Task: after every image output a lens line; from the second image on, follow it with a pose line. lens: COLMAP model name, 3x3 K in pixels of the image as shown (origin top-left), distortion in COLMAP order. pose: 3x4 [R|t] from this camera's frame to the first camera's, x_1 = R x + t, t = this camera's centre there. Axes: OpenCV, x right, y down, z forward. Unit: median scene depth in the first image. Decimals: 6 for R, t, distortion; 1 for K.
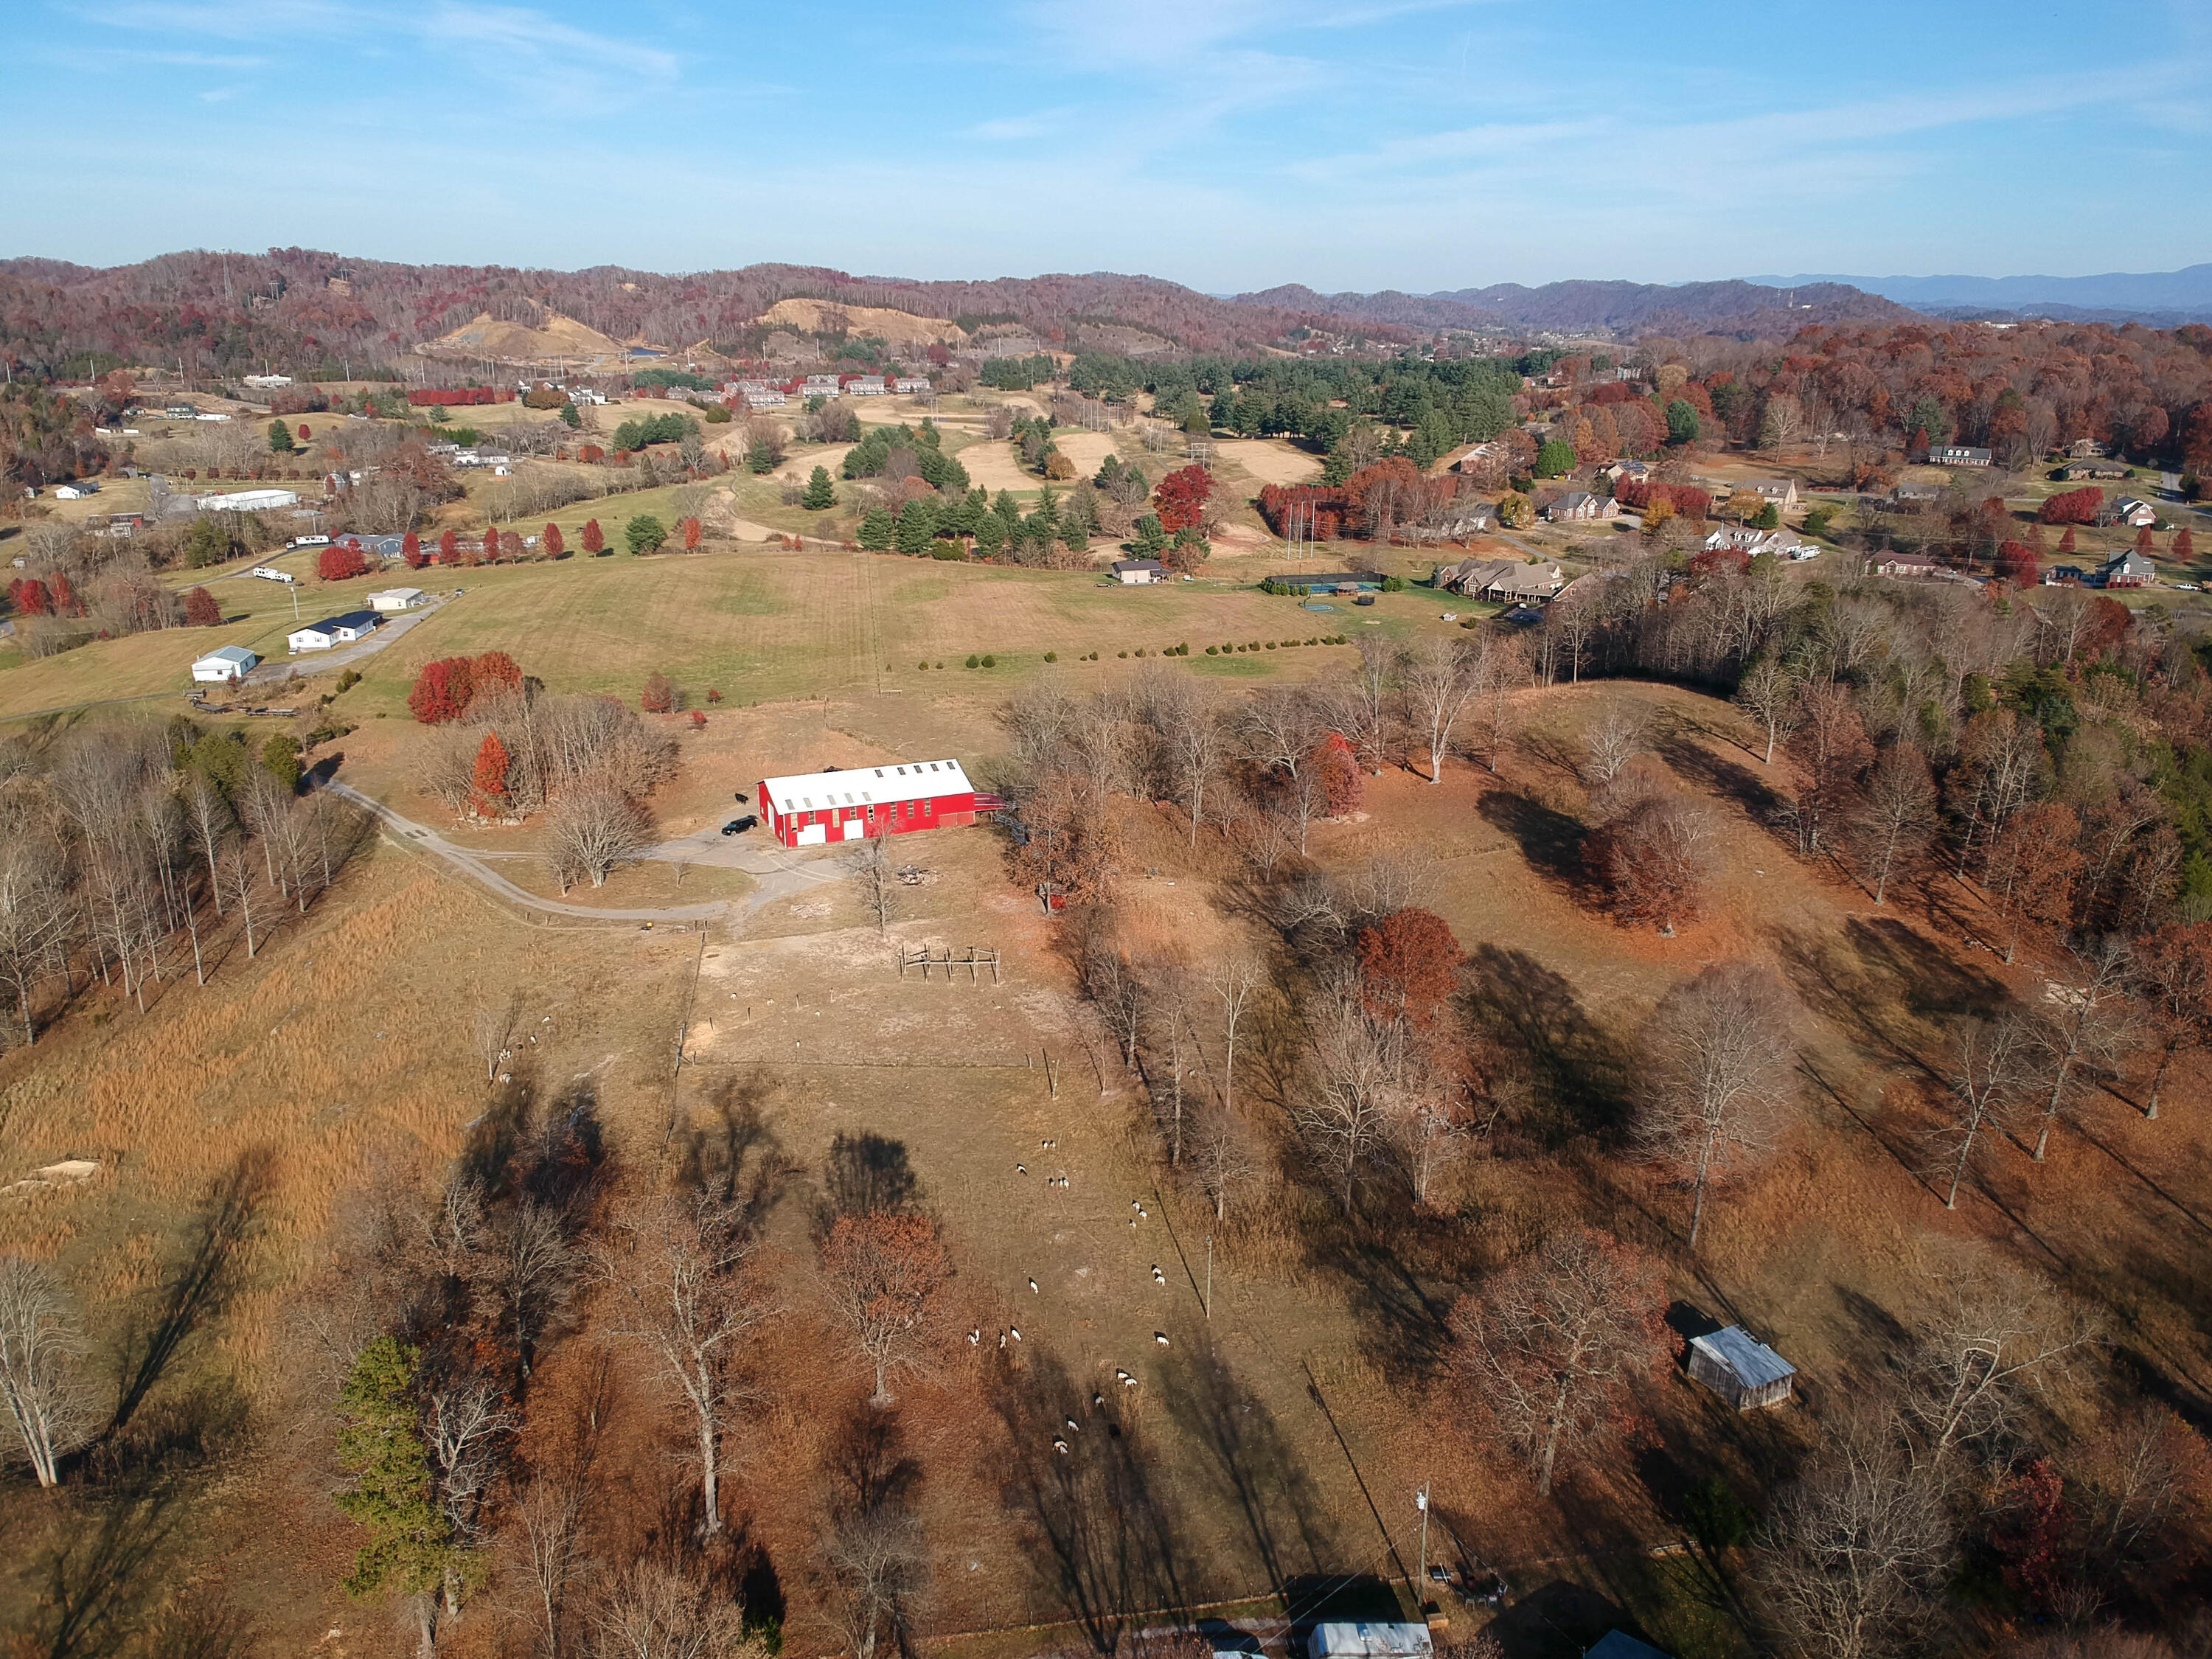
lens RADIAL K [[1635.2, 0, 1121.5], [0, 1635.2, 841.1], [0, 0, 1]] dist [0.052636, -0.118381]
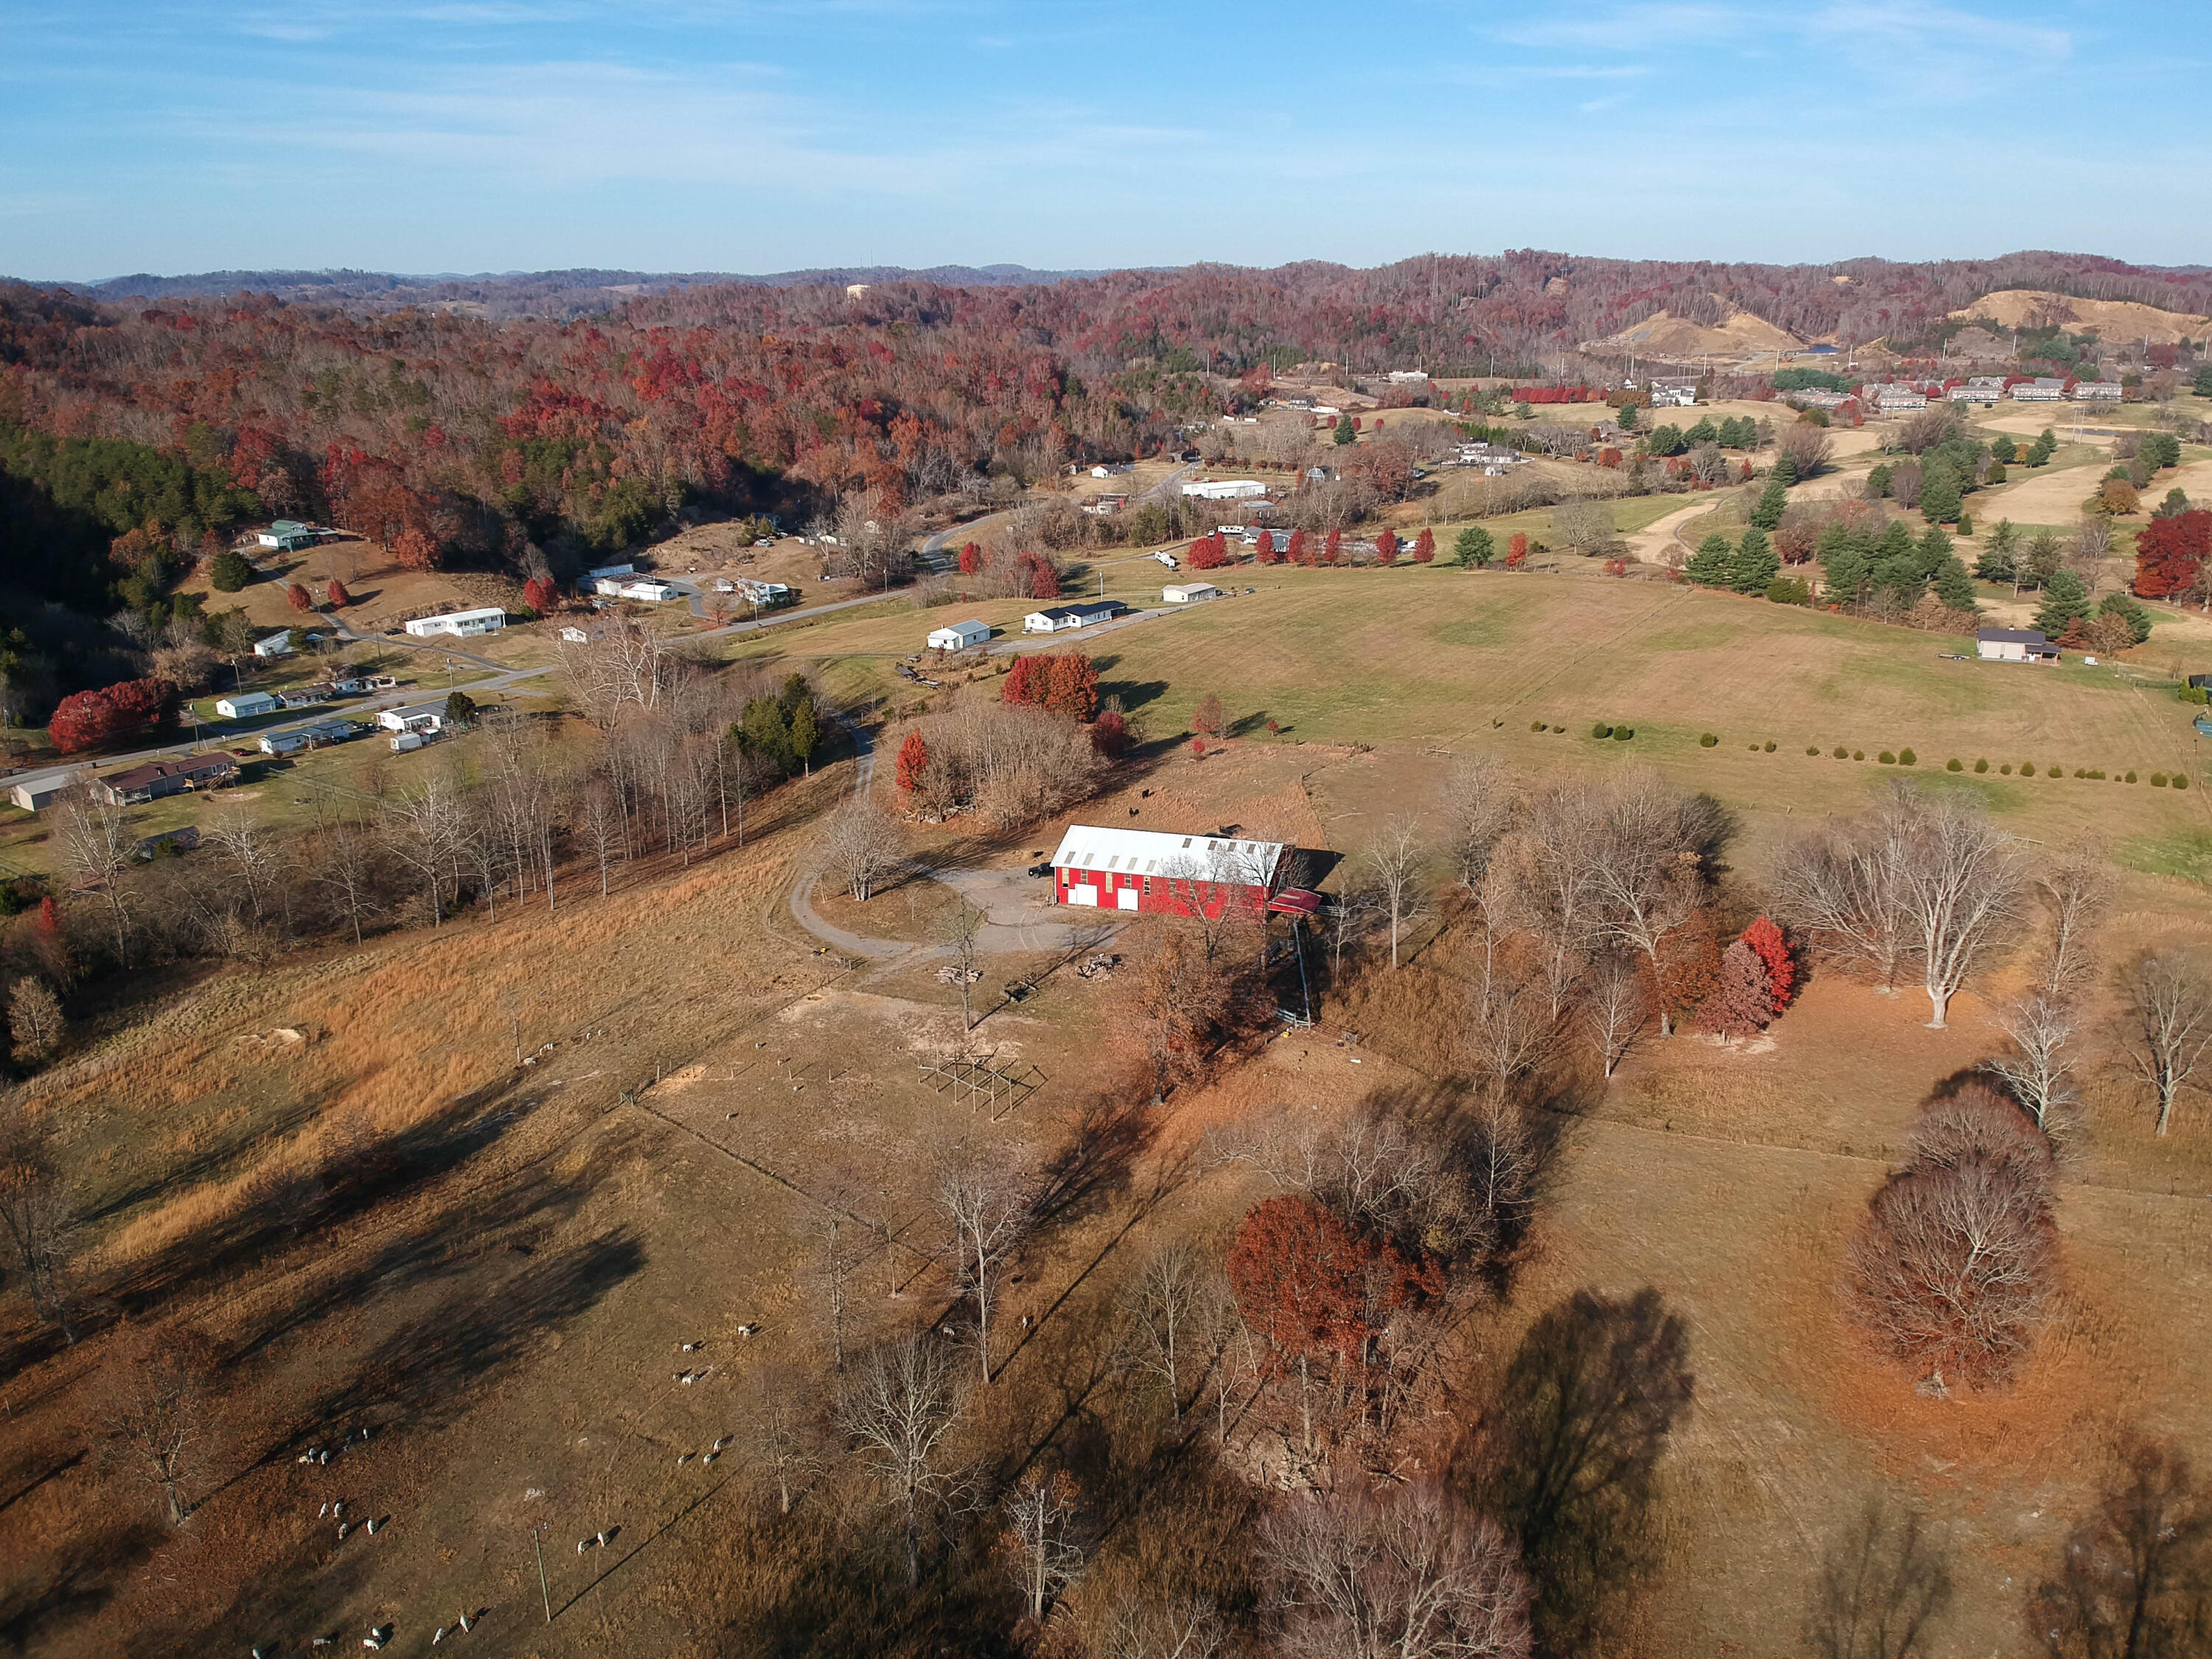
lens RADIAL K [[1635.2, 0, 1121.5], [0, 1635.2, 841.1], [0, 0, 1]] dist [0.052636, -0.118381]
pose [[0.742940, 0.192279, -0.641146, 0.082889], [-0.190929, 0.978935, 0.072339, -0.021342], [0.641549, 0.068670, 0.764002, 0.068536]]
